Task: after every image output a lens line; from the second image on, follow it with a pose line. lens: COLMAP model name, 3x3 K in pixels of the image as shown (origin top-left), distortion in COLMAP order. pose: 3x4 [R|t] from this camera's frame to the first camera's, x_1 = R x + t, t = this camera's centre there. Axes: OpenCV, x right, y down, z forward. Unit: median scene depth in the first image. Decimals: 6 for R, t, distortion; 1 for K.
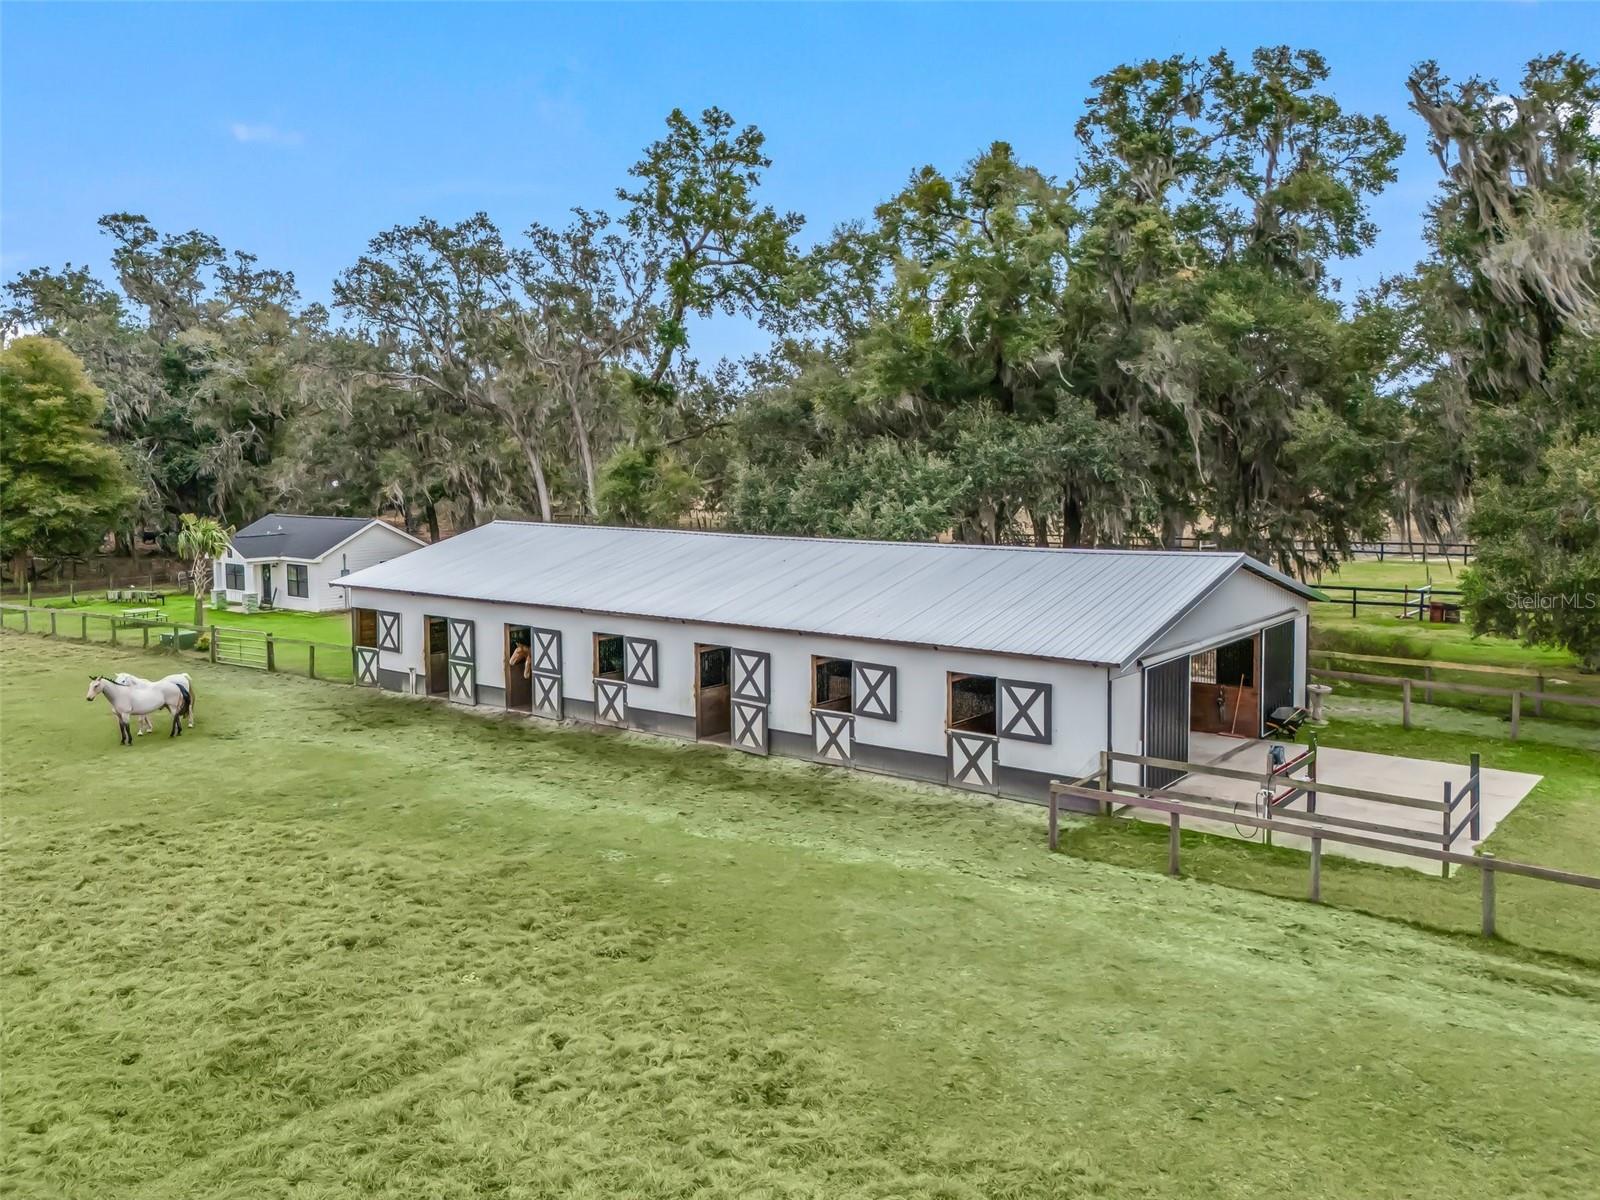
lens RADIAL K [[1268.8, 0, 796.9], [0, 1268.8, 564.1], [0, 0, 1]] dist [0.069140, -0.077444]
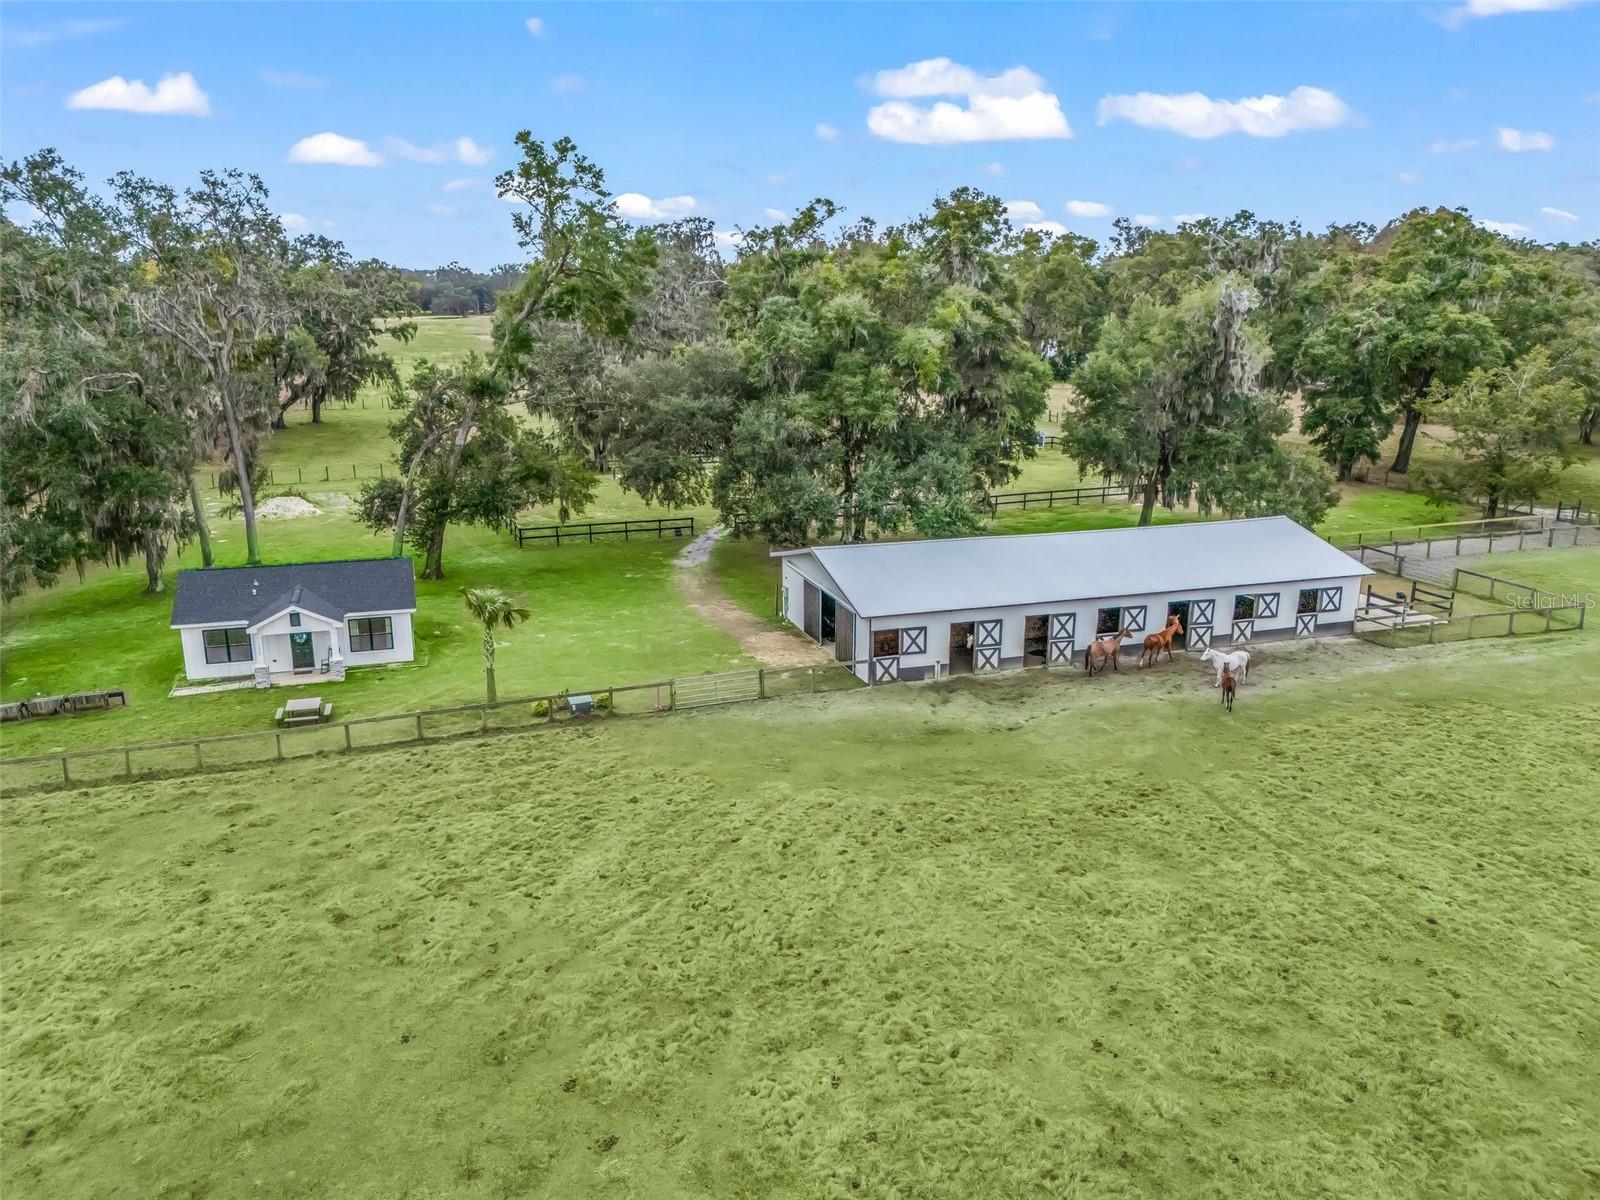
lens RADIAL K [[1123.3, 0, 805.1], [0, 1123.3, 622.2], [0, 0, 1]] dist [0.045484, -0.006226]
pose [[0.557827, -0.219316, 0.800456, -1.830257], [0.064287, 0.972975, 0.221783, -0.333447], [-0.827464, -0.072258, 0.556850, 0.544732]]
